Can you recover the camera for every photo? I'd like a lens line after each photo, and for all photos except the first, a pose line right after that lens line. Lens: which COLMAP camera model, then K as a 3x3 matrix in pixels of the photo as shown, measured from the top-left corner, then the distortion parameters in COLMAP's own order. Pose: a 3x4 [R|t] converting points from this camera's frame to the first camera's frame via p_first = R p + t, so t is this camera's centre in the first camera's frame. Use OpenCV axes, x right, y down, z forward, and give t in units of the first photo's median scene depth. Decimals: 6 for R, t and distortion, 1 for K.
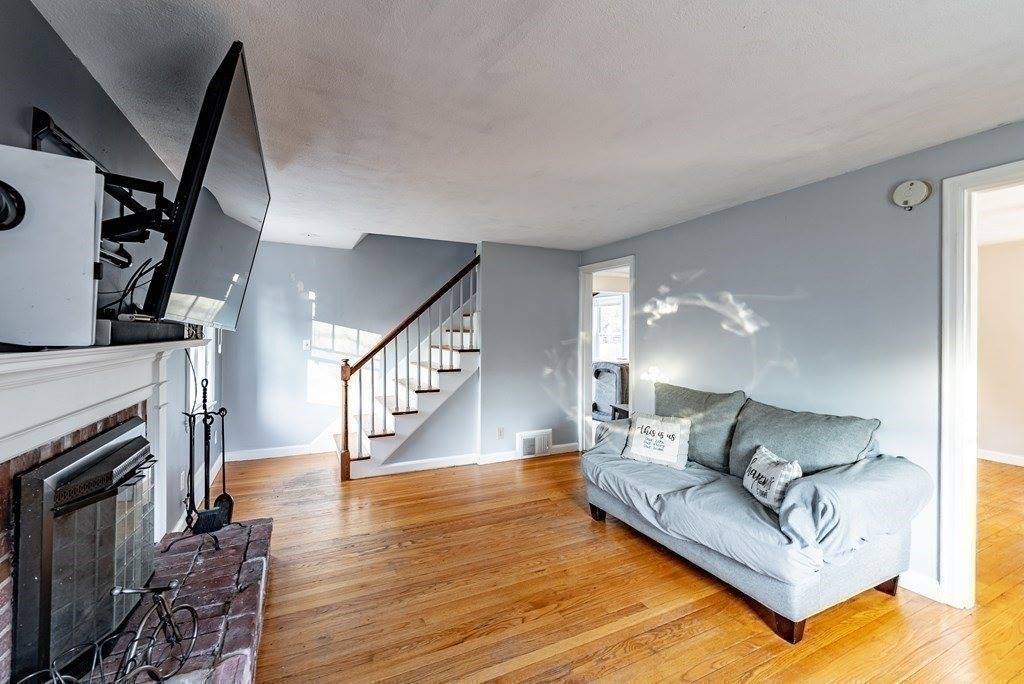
lens RADIAL K [[428.1, 0, 510.9], [0, 428.1, 339.5], [0, 0, 1]] dist [-0.000123, 0.000005]
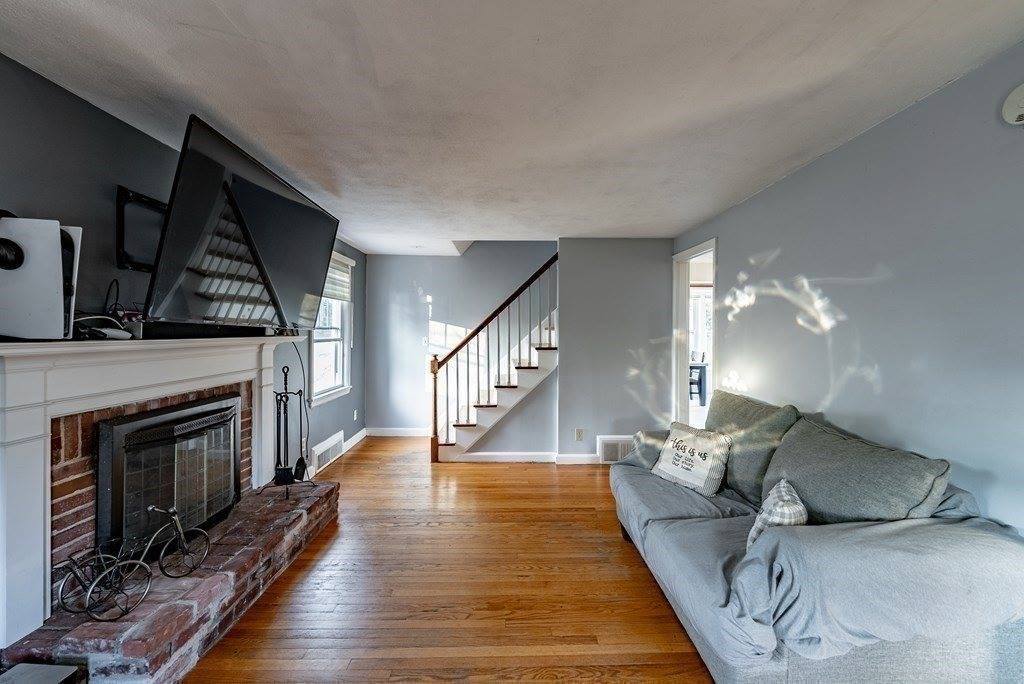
lens RADIAL K [[427.6, 0, 512.3], [0, 427.6, 337.4], [0, 0, 1]] dist [-0.000478, 0.000116]
pose [[0.906045, 0.003314, -0.423168, 0.274441], [-0.003750, 0.999993, -0.000196, 0.000505], [0.423164, 0.001765, 0.906051, 0.067536]]
